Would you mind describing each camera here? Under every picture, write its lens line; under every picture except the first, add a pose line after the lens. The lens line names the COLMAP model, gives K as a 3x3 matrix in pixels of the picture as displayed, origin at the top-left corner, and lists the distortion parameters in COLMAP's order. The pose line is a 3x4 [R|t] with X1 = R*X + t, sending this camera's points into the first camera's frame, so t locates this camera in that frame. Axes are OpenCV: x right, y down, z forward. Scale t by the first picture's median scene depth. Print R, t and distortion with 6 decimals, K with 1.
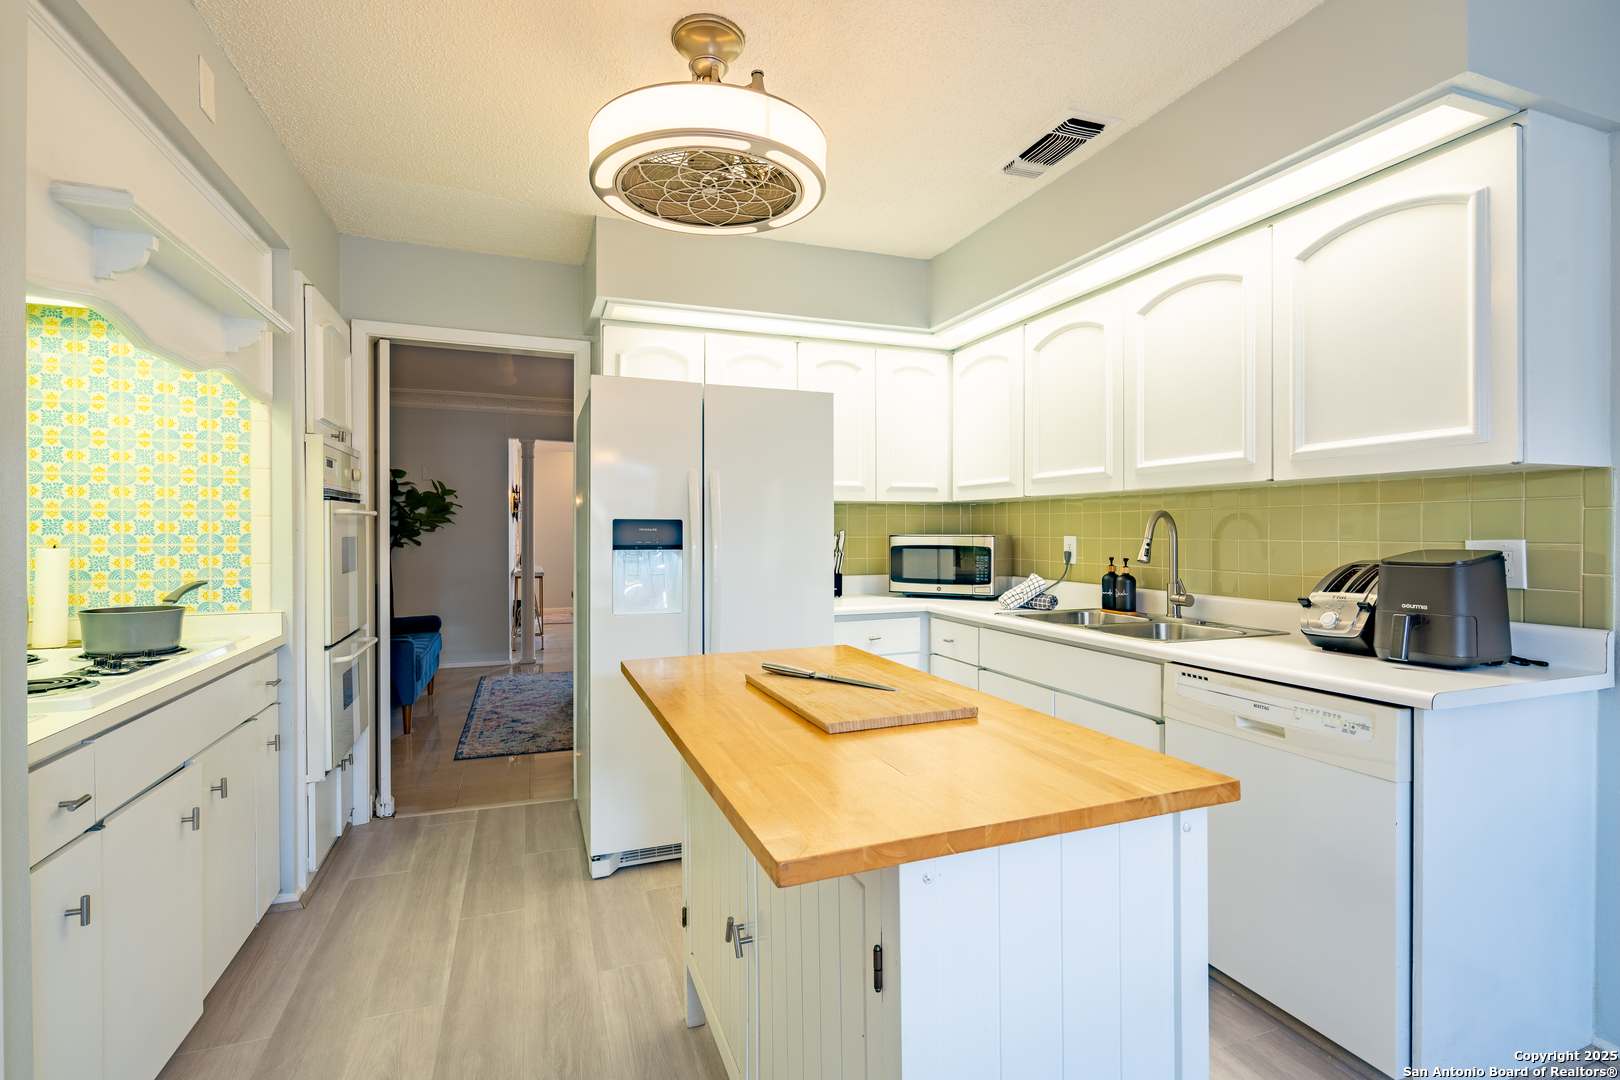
lens RADIAL K [[741.7, 0, 810.0], [0, 741.7, 540.0], [0, 0, 1]] dist [-0.001962, 0.000273]
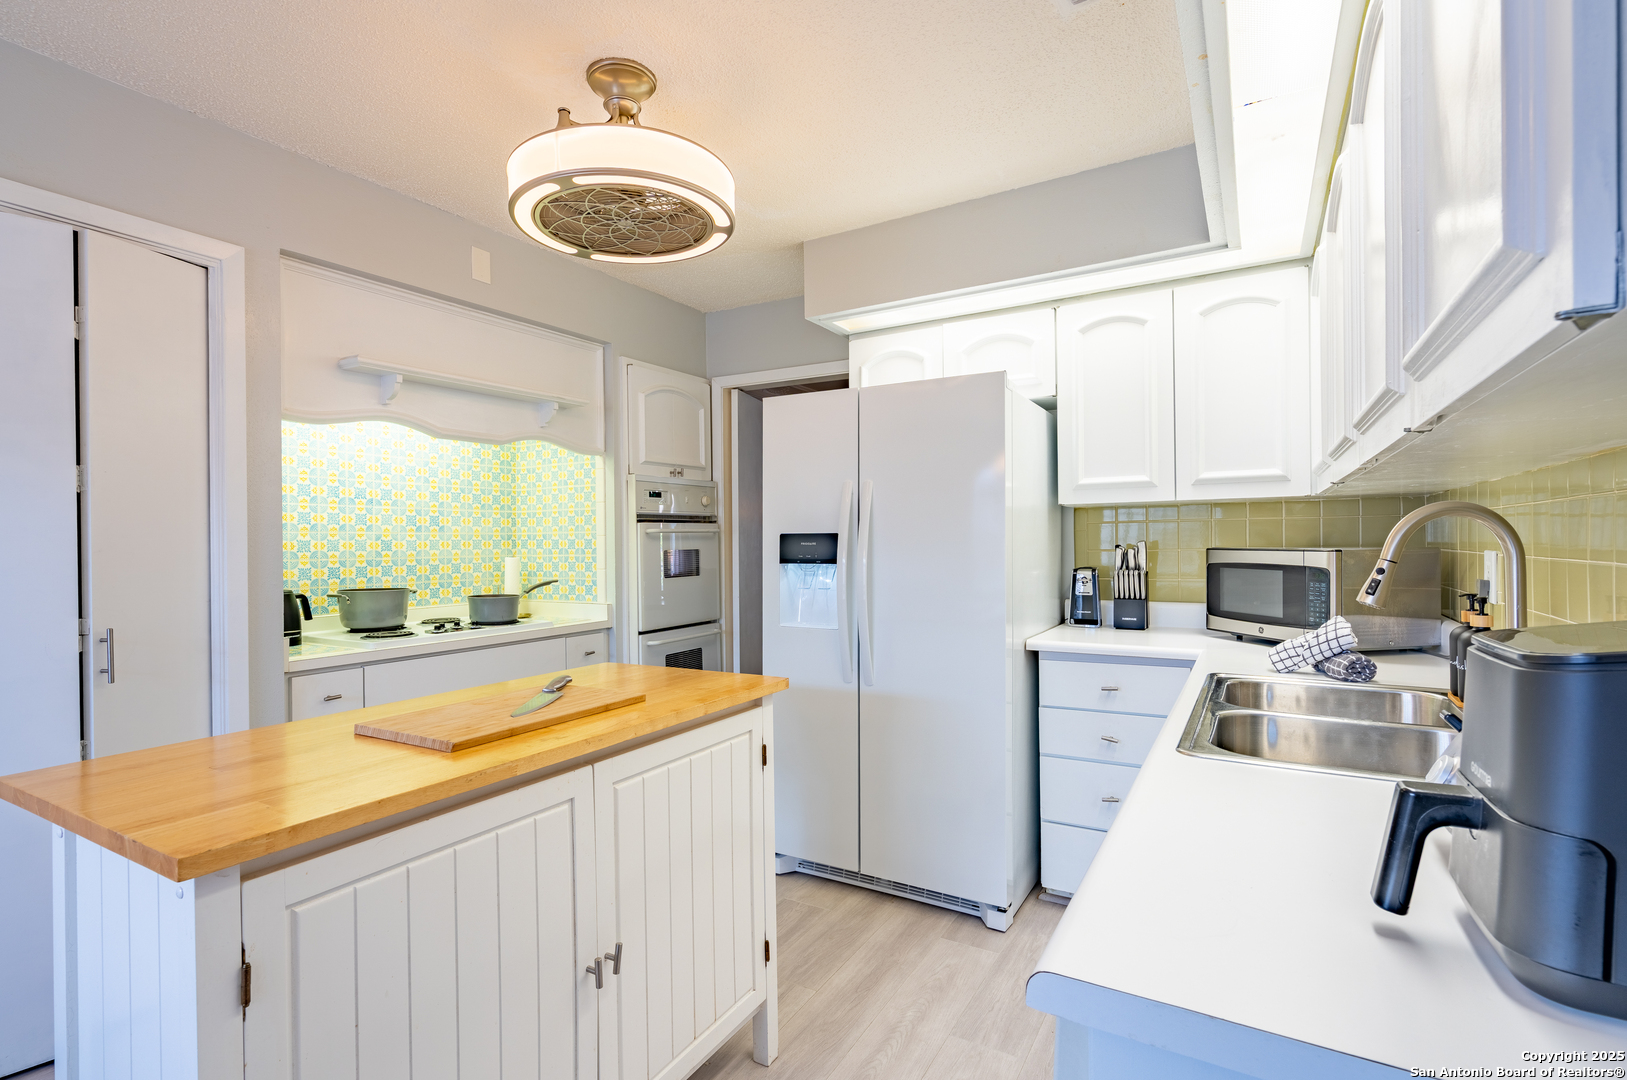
lens RADIAL K [[761.8, 0, 814.3], [0, 761.8, 549.6], [0, 0, 1]] dist [-0.001868, 0.000046]
pose [[0.633460, 0.001802, -0.773774, 0.584406], [-0.002111, 0.999998, 0.000601, -0.006440], [0.773773, 0.001253, 0.633462, 0.353804]]
